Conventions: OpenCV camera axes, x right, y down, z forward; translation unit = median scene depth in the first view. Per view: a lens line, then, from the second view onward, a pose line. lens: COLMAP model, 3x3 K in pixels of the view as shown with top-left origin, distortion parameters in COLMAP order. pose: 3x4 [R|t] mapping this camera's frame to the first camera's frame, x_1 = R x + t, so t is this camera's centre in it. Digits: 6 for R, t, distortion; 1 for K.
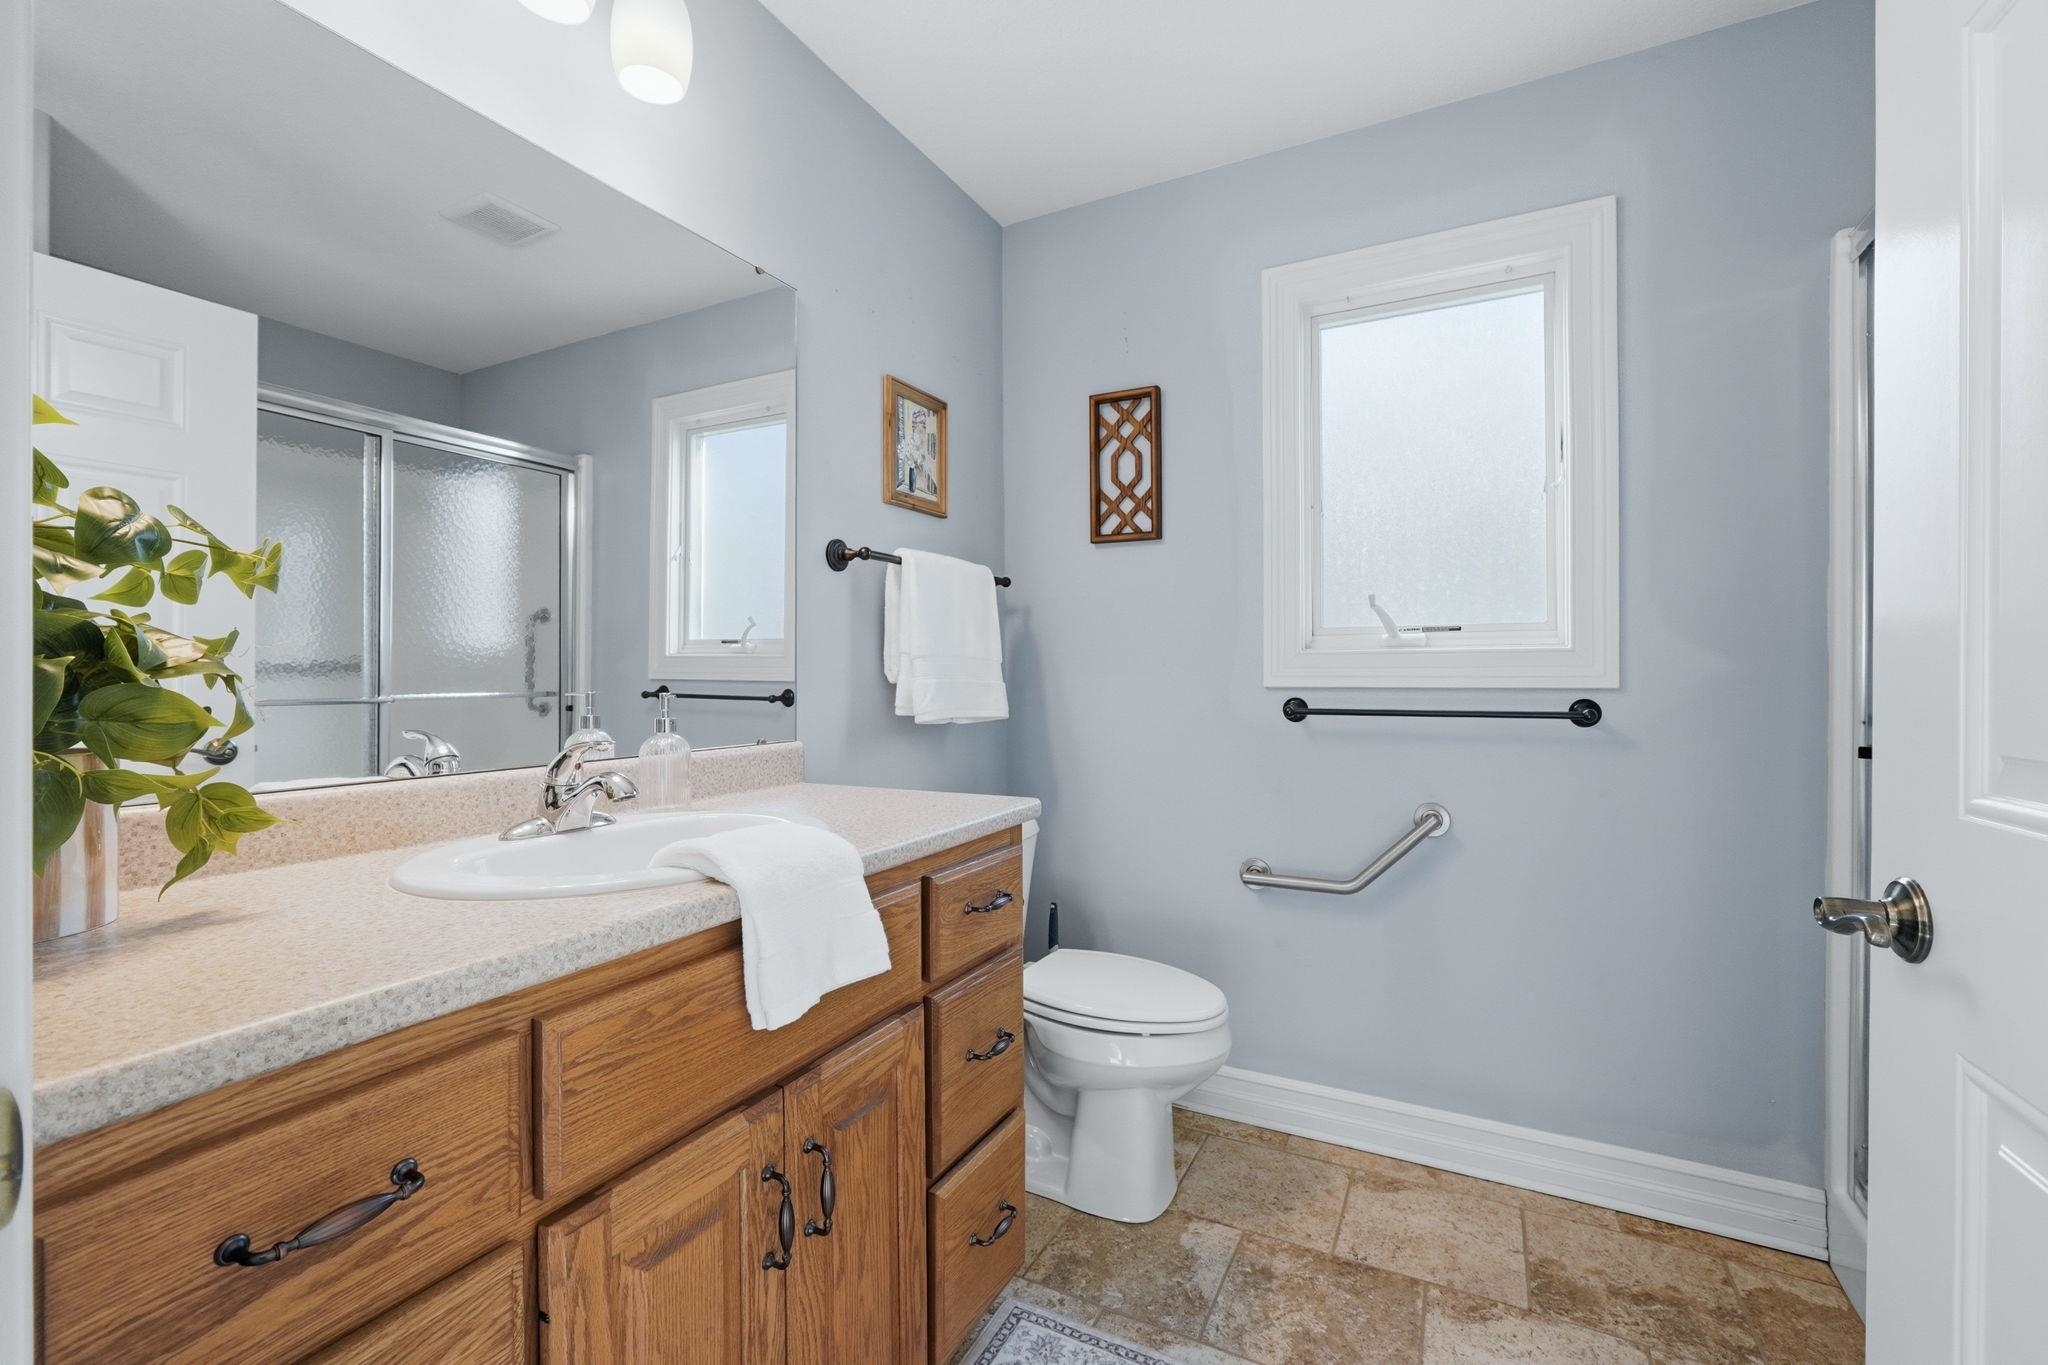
lens RADIAL K [[871.3, 0, 1021.6], [0, 871.3, 677.9], [0, 0, 1]] dist [-0.014201, 0.001219]
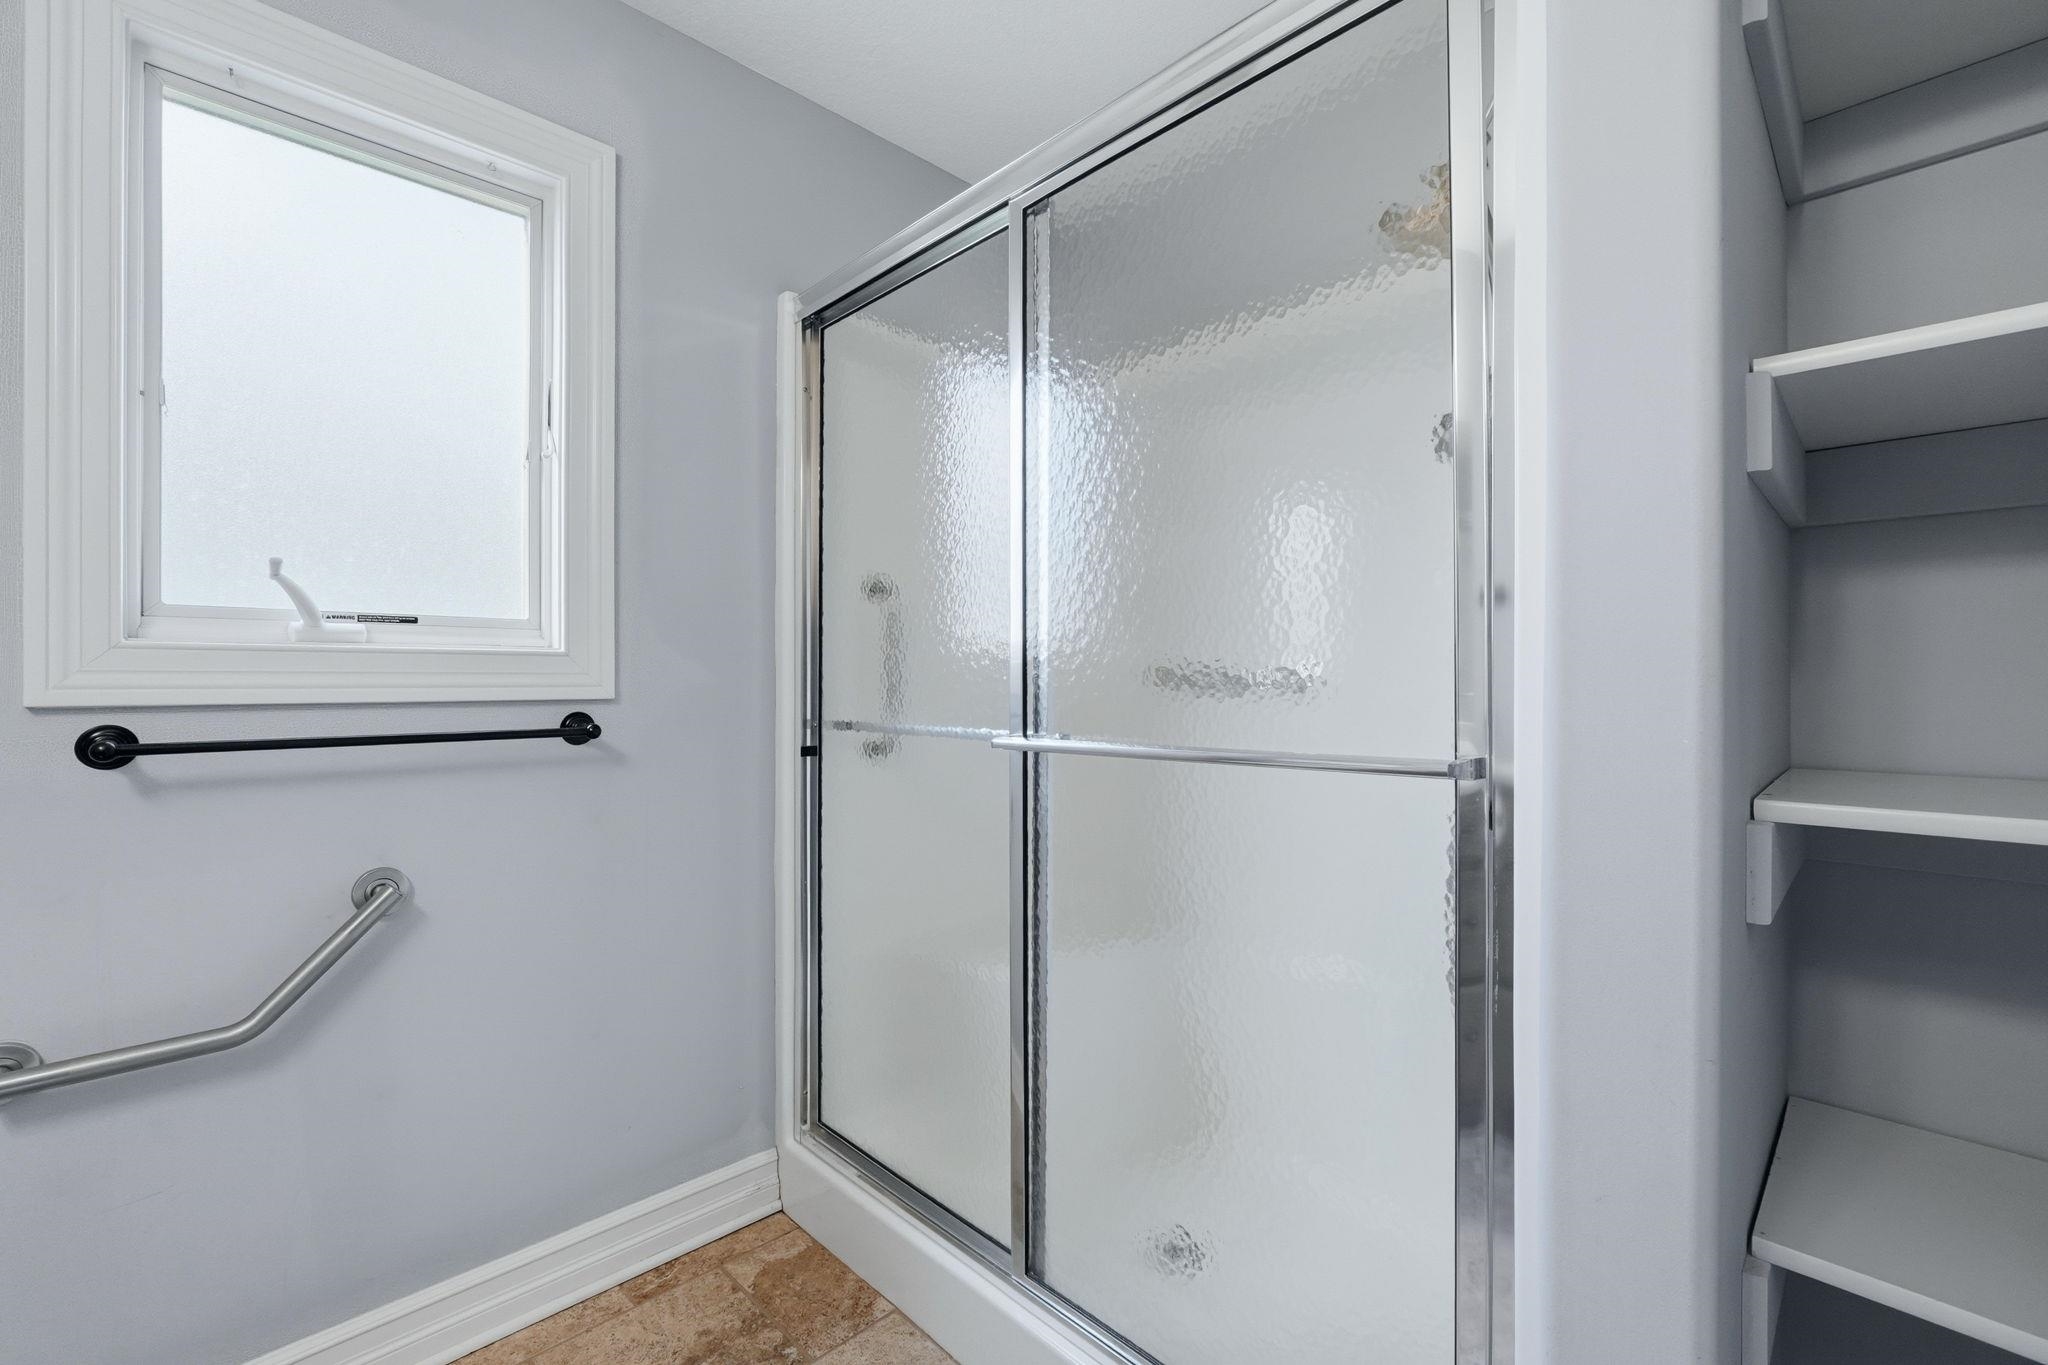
lens RADIAL K [[871.3, 0, 1033.0], [0, 871.3, 676.7], [0, 0, 1]] dist [-0.014201, 0.001219]
pose [[0.295035, 0.005373, 0.955471, -0.038986], [0.002861, 0.999975, -0.006507, -0.003674], [-0.955482, 0.004653, 0.295012, 0.314669]]
